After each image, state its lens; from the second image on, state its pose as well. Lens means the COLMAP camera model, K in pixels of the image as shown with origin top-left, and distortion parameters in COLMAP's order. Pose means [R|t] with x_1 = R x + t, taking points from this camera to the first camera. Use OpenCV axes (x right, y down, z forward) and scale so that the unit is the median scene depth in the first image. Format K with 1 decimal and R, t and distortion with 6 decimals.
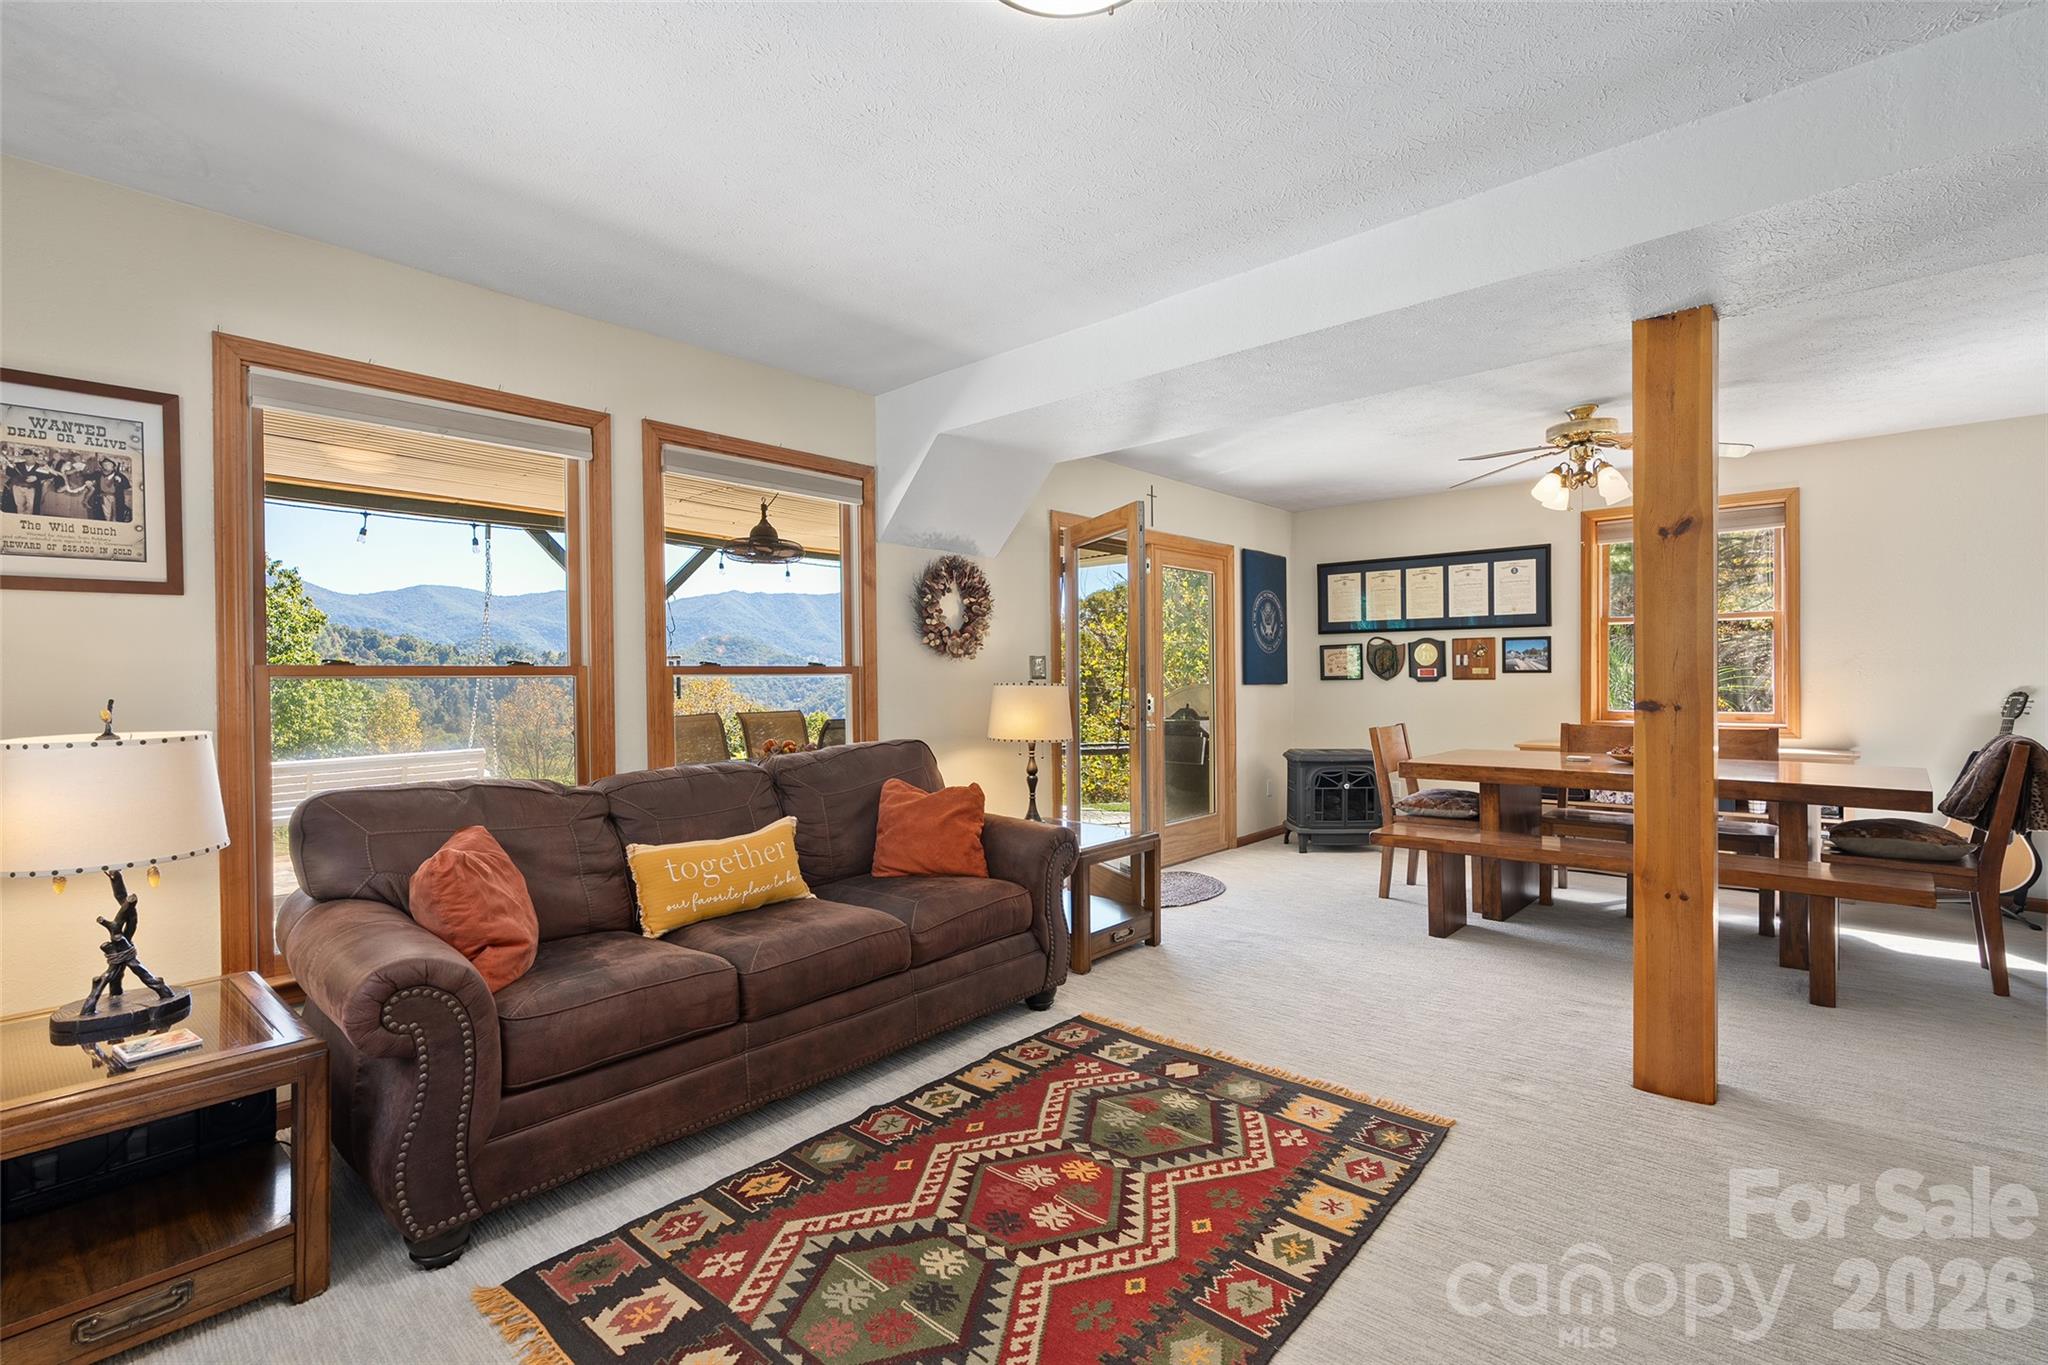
lens RADIAL K [[916.0, 0, 1020.1], [0, 916.0, 677.5], [0, 0, 1]] dist [-0.007439, 0.000985]
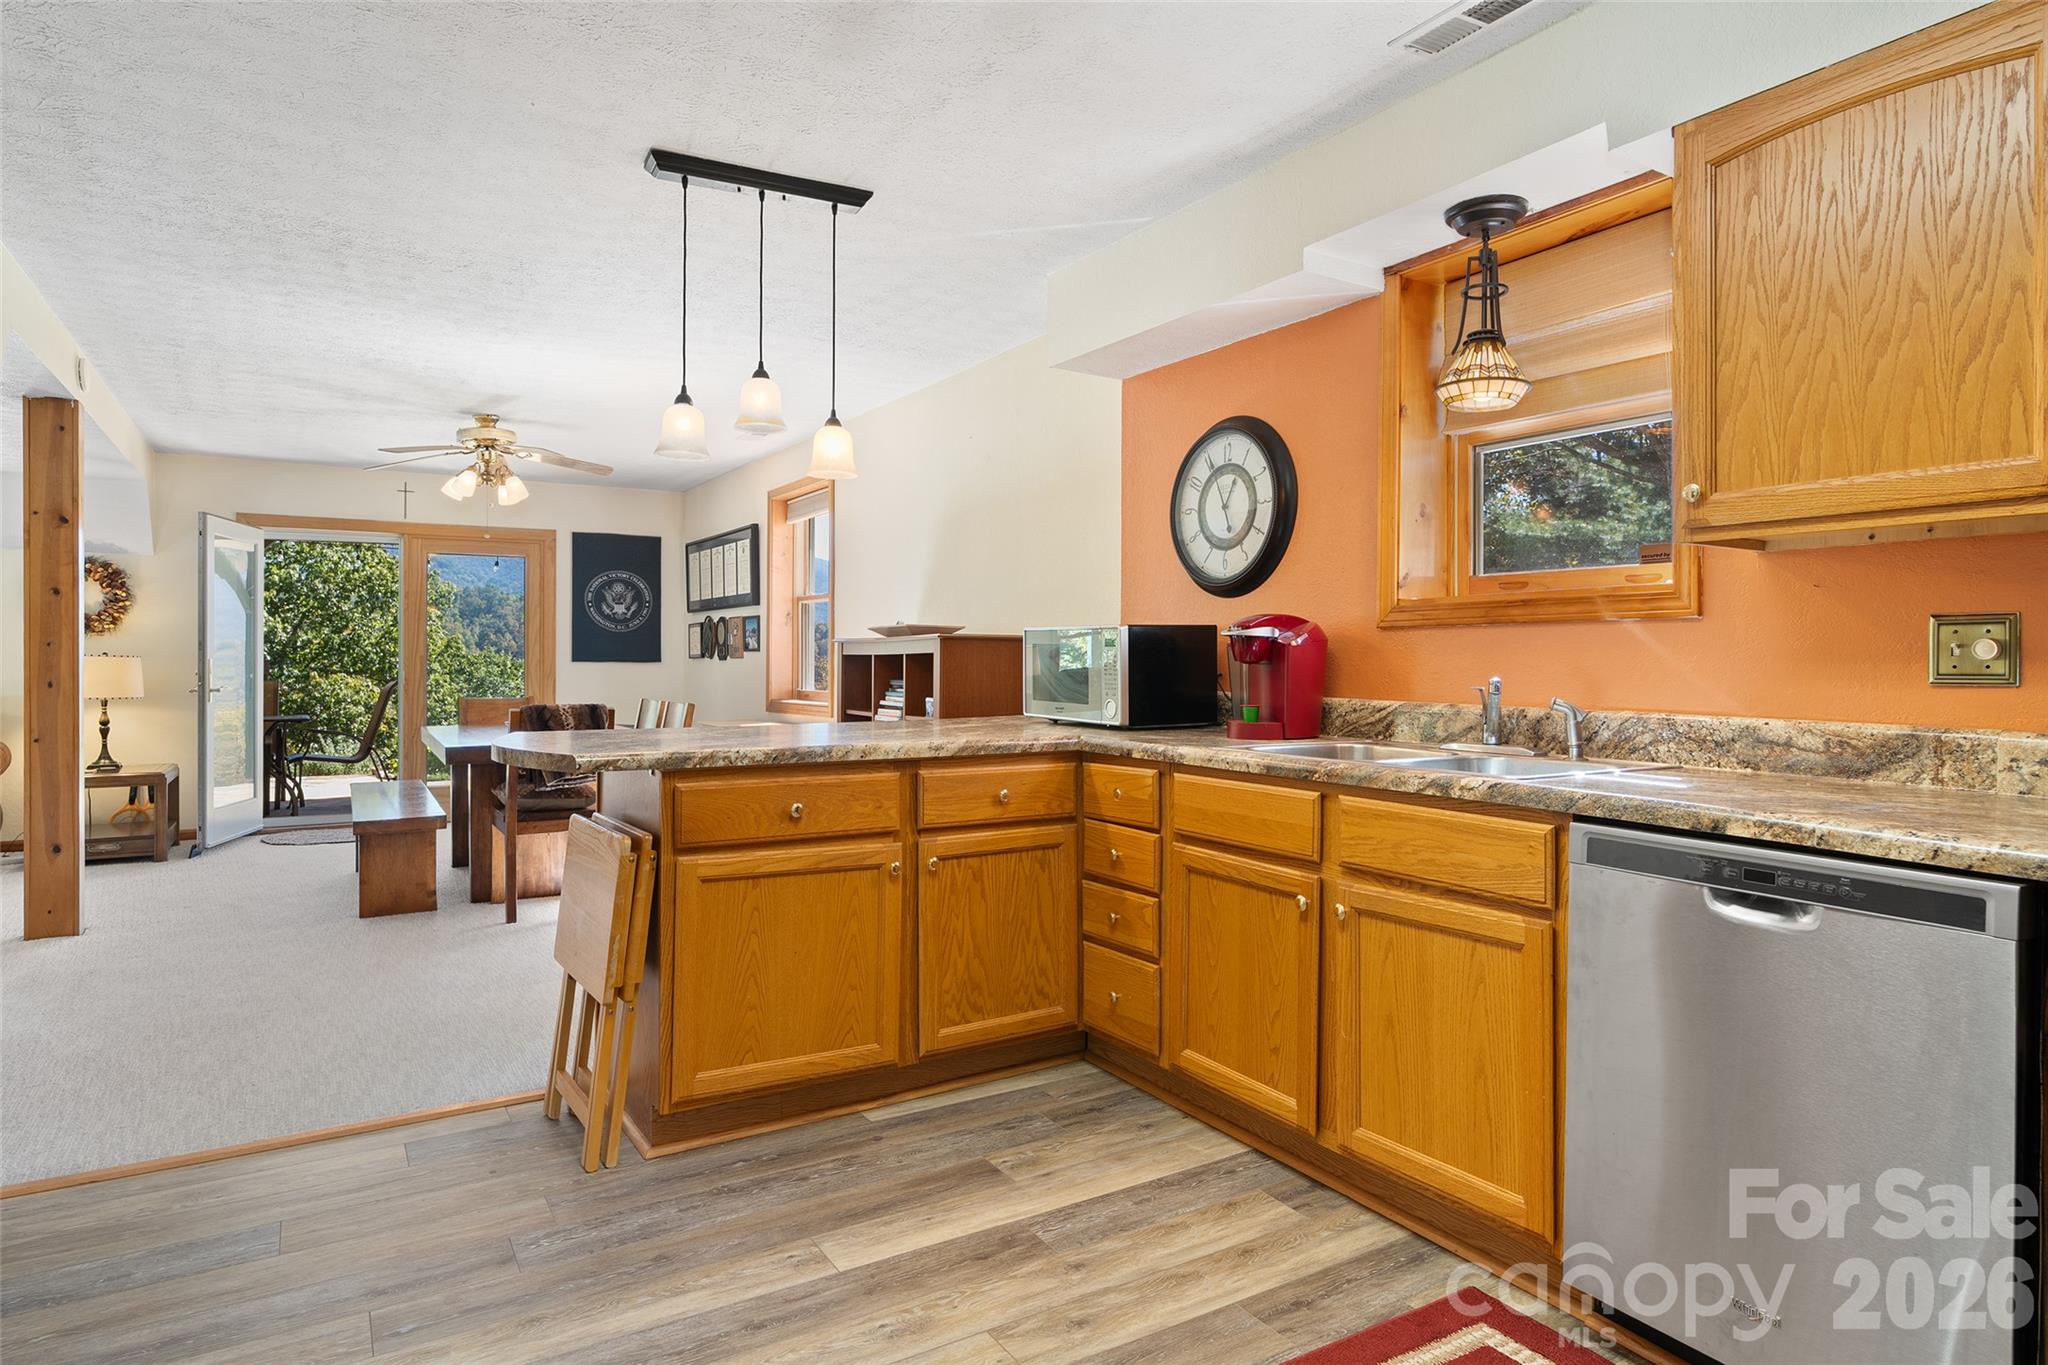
lens RADIAL K [[1190.0, 0, 1020.2], [0, 1190.0, 658.0], [0, 0, 1]] dist [-0.002236, -0.000560]
pose [[0.955989, 0.009940, -0.293234, 2.516015], [-0.010730, 0.999942, -0.001088, -0.000927], [0.293206, 0.004186, 0.956040, -0.327459]]
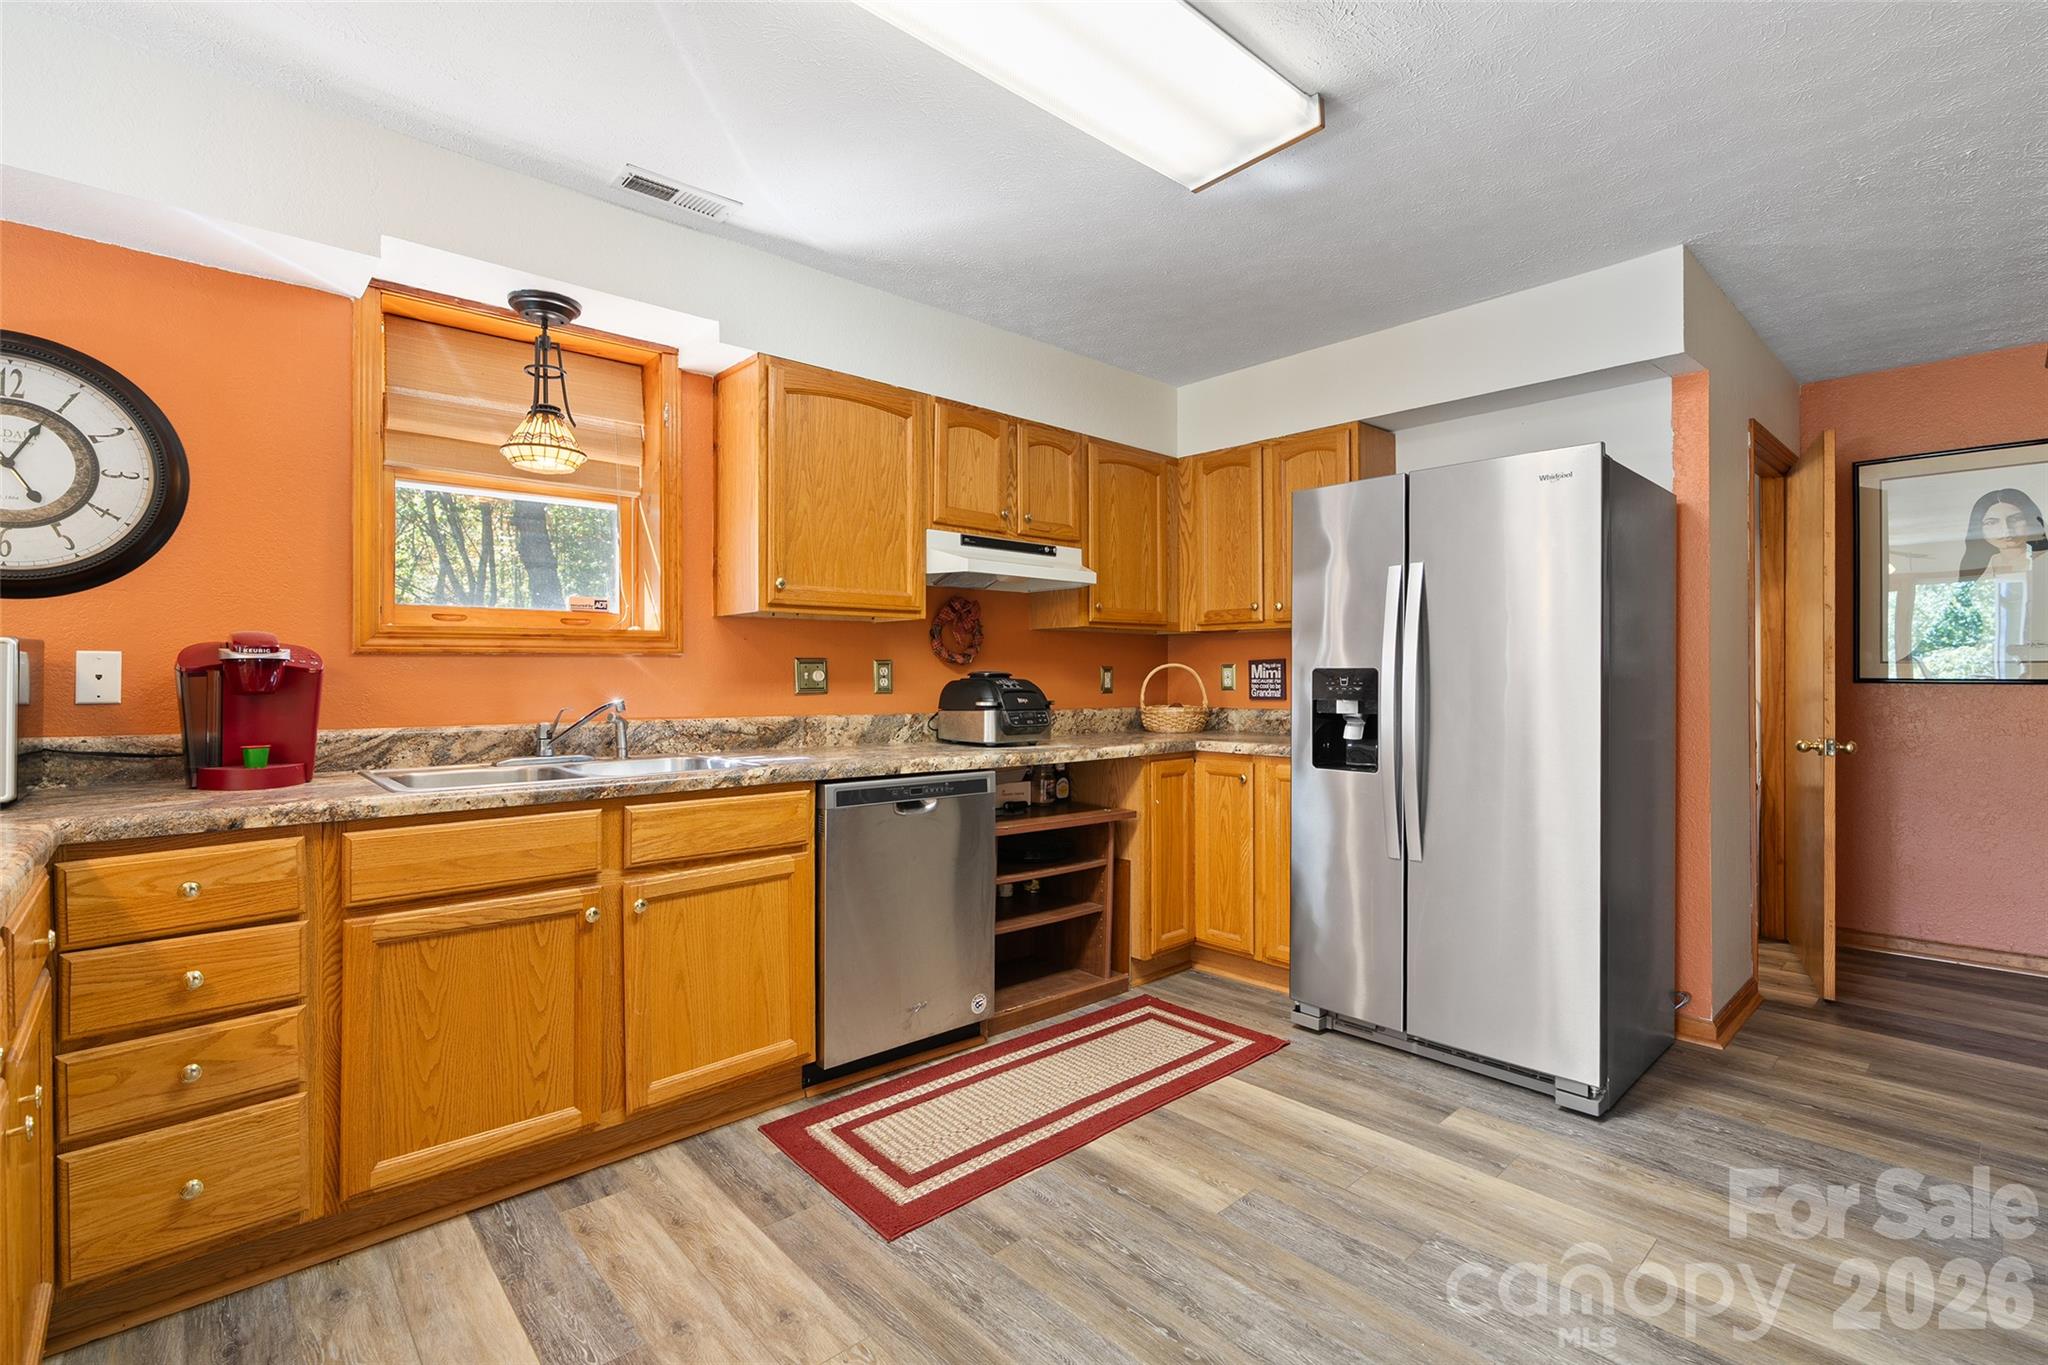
lens RADIAL K [[944.2, 0, 1016.0], [0, 944.2, 668.7], [0, 0, 1]] dist [-0.001391, 0.000653]
pose [[0.091152, 0.008991, 0.995796, 1.733703], [0.001709, 0.999956, -0.009185, -0.010914], [-0.995836, 0.002539, 0.091133, 0.176719]]
